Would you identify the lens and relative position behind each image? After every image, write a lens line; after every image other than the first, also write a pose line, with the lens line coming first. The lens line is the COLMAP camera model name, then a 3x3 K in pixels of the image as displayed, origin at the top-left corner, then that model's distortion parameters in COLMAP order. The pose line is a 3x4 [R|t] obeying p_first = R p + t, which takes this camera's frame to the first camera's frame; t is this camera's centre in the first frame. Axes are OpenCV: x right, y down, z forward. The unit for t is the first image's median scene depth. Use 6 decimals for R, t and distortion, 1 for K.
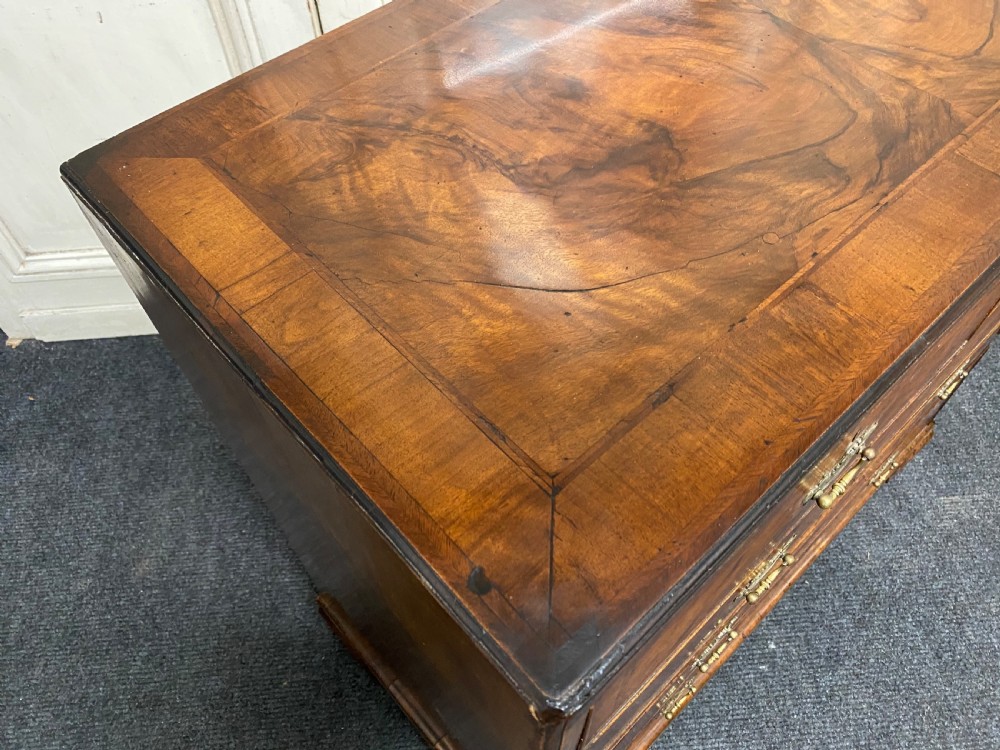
lens RADIAL K [[773.8, 0, 501.4], [0, 773.8, 372.3], [0, 0, 1]] dist [0.008936, 0.000248]
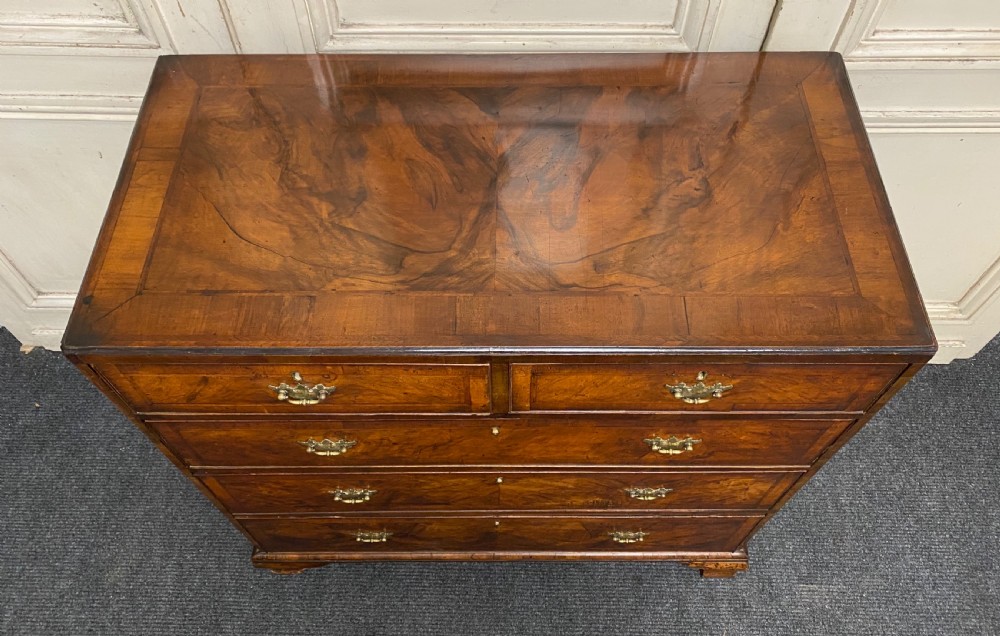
lens RADIAL K [[789.8, 0, 501.3], [0, 789.8, 289.5], [0, 0, 1]] dist [0.022560, -0.014545]
pose [[0.994515, 0.094062, -0.045748, 0.148392], [-0.091268, 0.994033, 0.059736, -0.316839], [0.051094, -0.055233, 0.997165, -0.172573]]
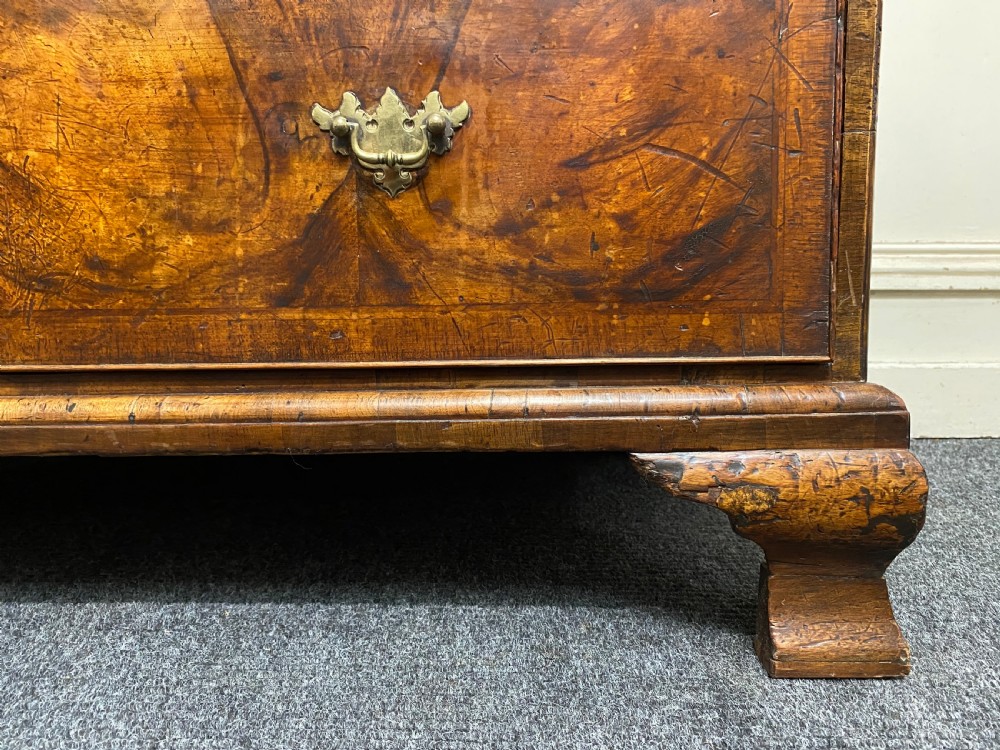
lens RADIAL K [[773.8, 0, 499.6], [0, 773.8, 375.0], [0, 0, 1]] dist [0.008936, 0.000248]
pose [[0.989800, 0.015426, -0.141629, 0.381473], [-0.113691, 0.684613, -0.719986, 0.322793], [0.085855, 0.728744, 0.679383, 0.754758]]
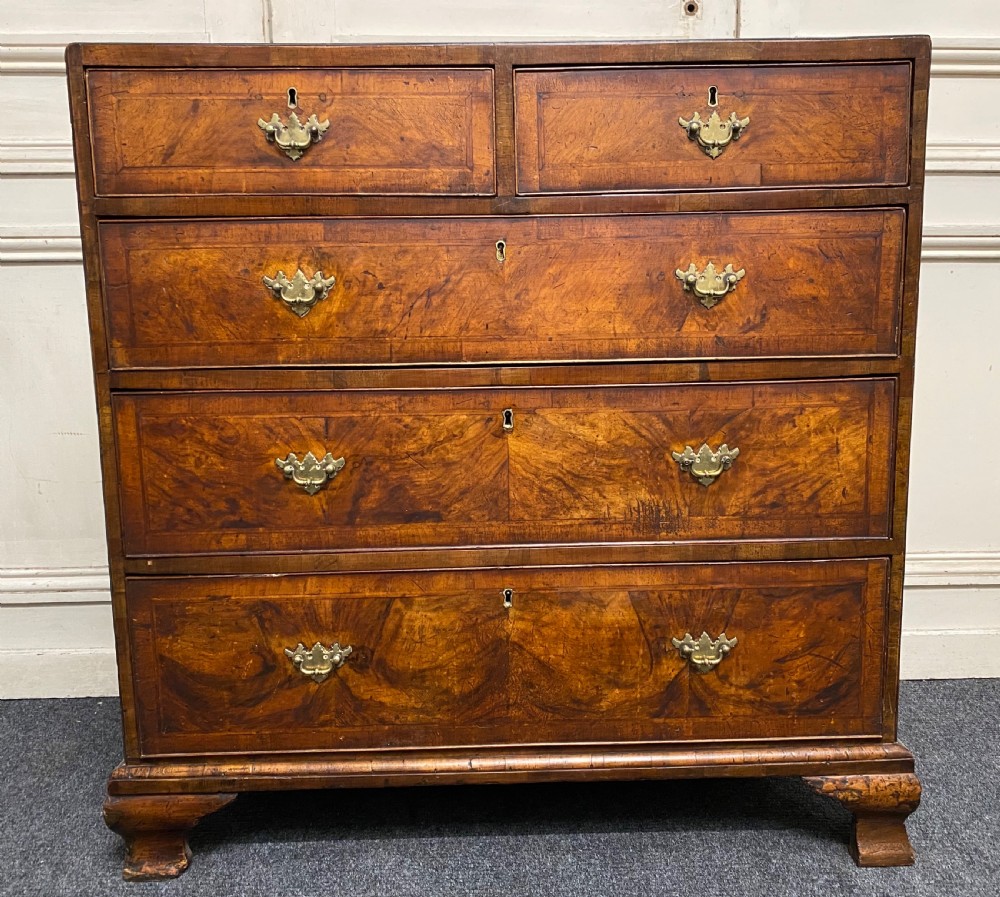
lens RADIAL K [[894.1, 0, 516.8], [0, 894.1, 436.5], [0, 0, 1]] dist [0.040590, -0.062966]
pose [[0.996616, 0.009152, -0.081682, 0.196289], [-0.064946, 0.696777, -0.714341, 0.511021], [0.050376, 0.717229, 0.695014, 0.178957]]
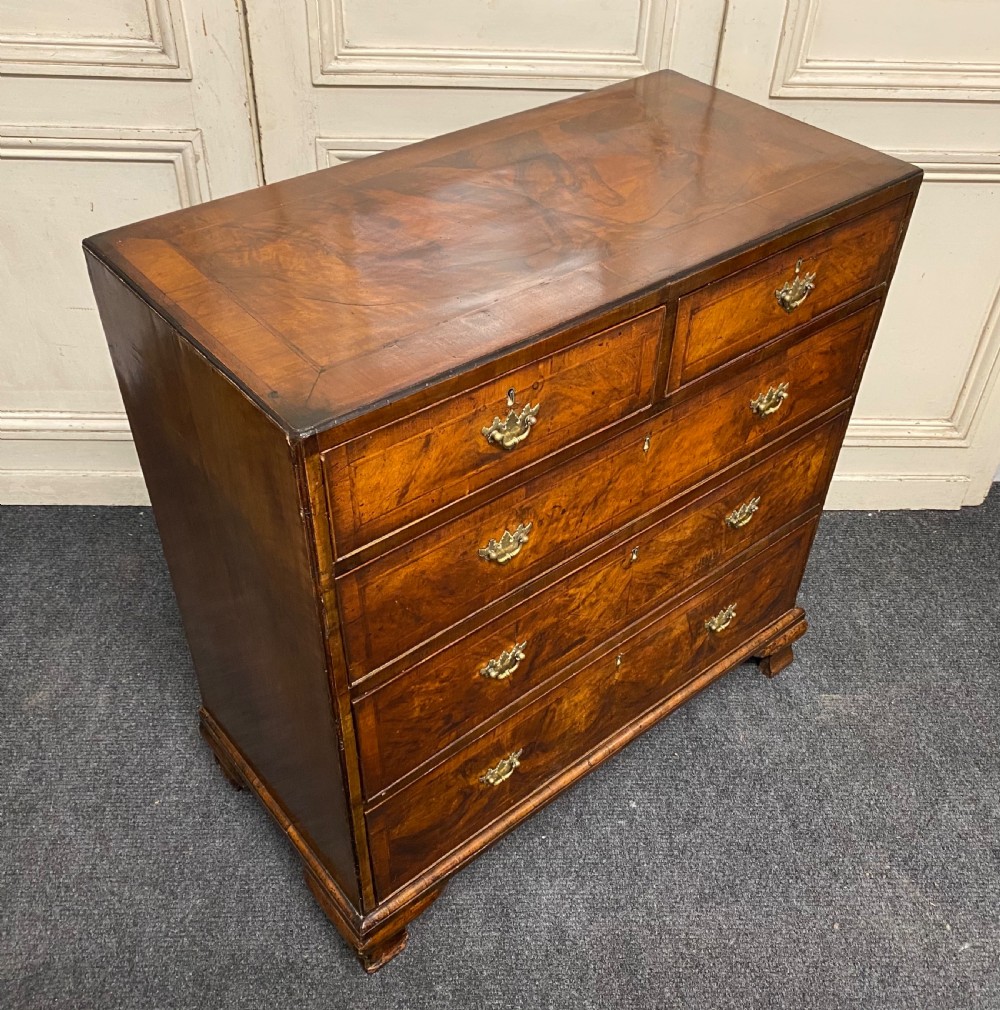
lens RADIAL K [[1040.8, 0, 504.4], [0, 1040.8, 503.4], [0, 0, 1]] dist [0.013028, 0.000000]
pose [[0.997468, 0.068950, -0.017440, 0.165643], [-0.071121, 0.966706, -0.245809, 0.300476], [-0.000089, 0.246427, 0.969161, -0.410089]]
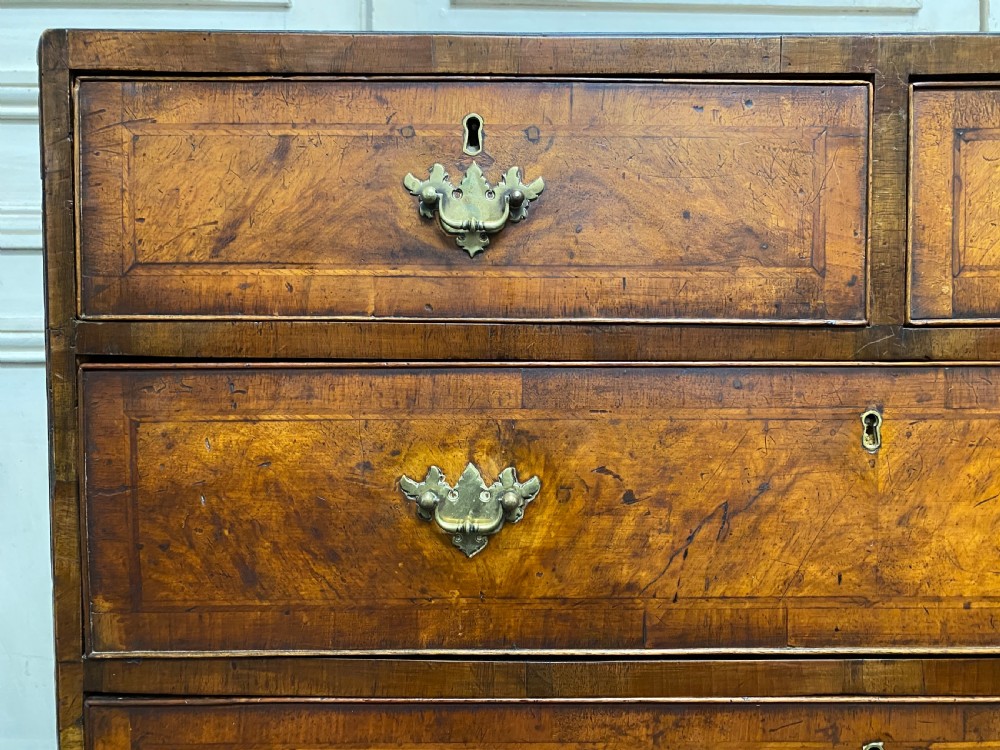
lens RADIAL K [[773.8, 0, 498.9], [0, 773.8, 365.9], [0, 0, 1]] dist [0.008936, 0.000248]
pose [[0.994810, 0.014840, -0.100658, -0.002694], [-0.088315, 0.617199, -0.781835, 0.119204], [0.050523, 0.786667, 0.615306, 0.358285]]
